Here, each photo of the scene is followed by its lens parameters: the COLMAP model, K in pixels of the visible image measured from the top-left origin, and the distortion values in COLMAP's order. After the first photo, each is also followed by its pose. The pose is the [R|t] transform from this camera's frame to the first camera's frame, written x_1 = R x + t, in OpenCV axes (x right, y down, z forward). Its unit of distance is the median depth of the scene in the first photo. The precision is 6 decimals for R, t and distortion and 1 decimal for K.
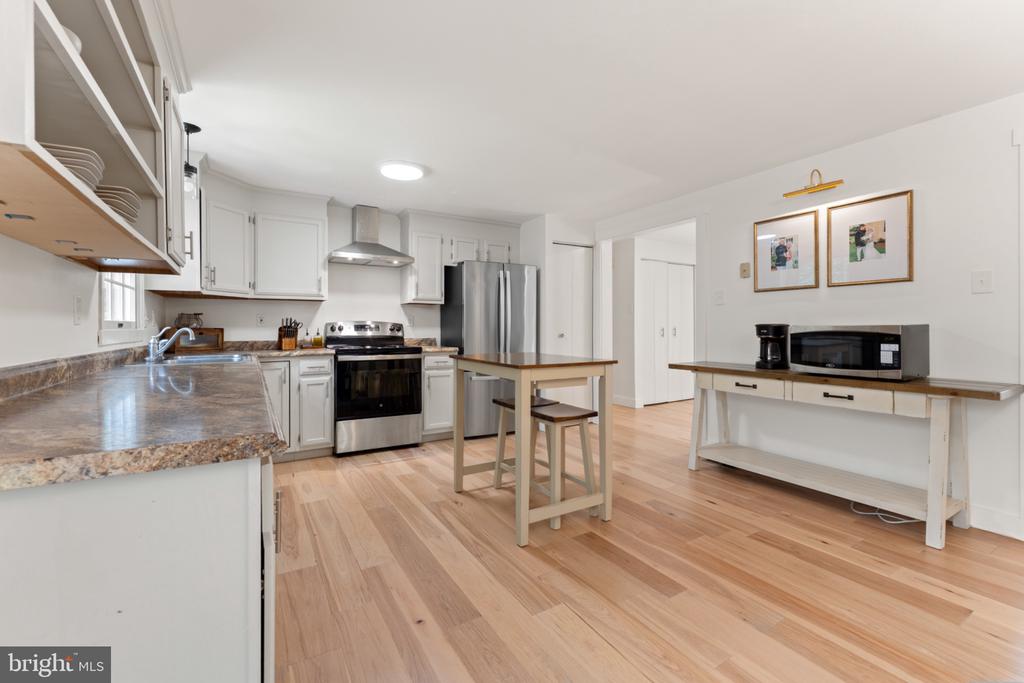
lens RADIAL K [[436.1, 0, 509.9], [0, 436.1, 326.6], [0, 0, 1]] dist [0.000017, -0.000148]
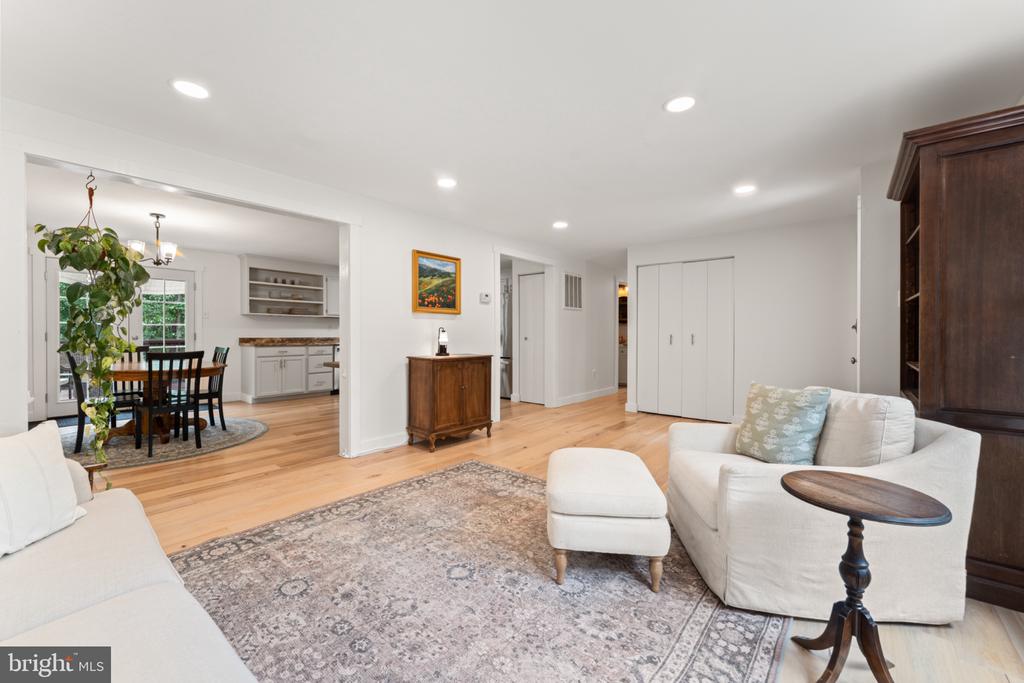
lens RADIAL K [[415.9, 0, 504.9], [0, 415.9, 337.4], [0, 0, 1]] dist [0.000992, -0.000014]
pose [[0.310986, 0.014020, -0.950311, 1.853405], [-0.004123, 0.999902, 0.013402, -0.002349], [0.950405, -0.000250, 0.311014, 0.674740]]
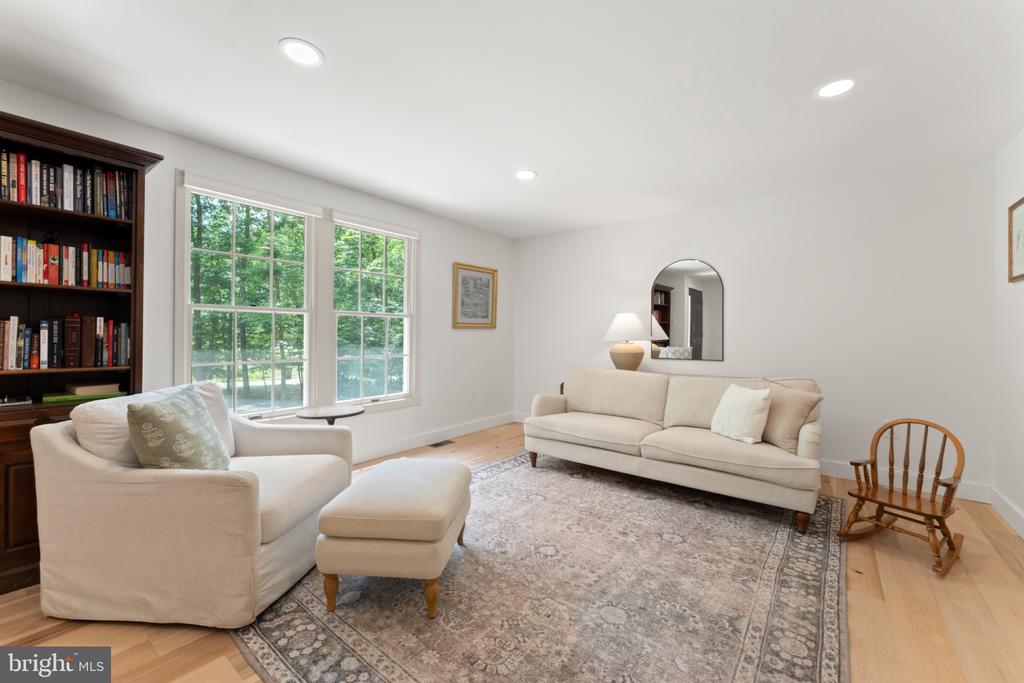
lens RADIAL K [[406.4, 0, 510.9], [0, 406.4, 335.5], [0, 0, 1]] dist [0.000030, -0.000062]
pose [[-0.355001, 0.000527, 0.934866, 0.816389], [-0.006370, 0.999975, -0.002982, 0.001016], [-0.934844, -0.007014, -0.354989, 1.039842]]
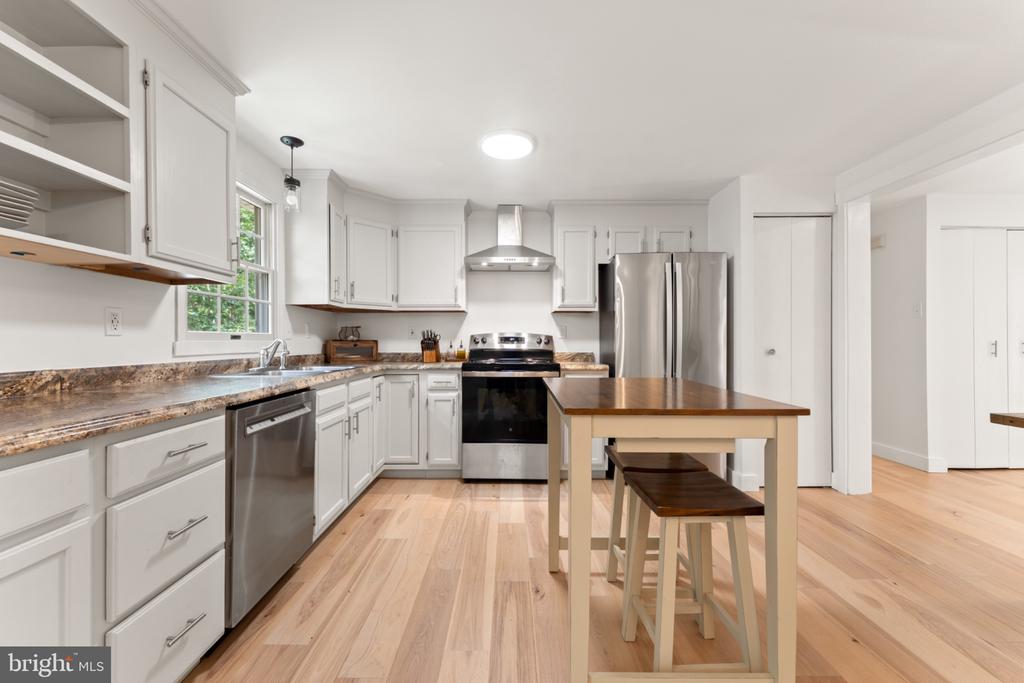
lens RADIAL K [[418.4, 0, 509.0], [0, 418.4, 339.7], [0, 0, 1]] dist [-0.000184, -0.000337]
pose [[0.856657, 0.000779, -0.515887, 0.139568], [-0.000643, 1.000000, 0.000442, 0.001484], [0.515887, -0.000046, 0.856657, 0.309551]]
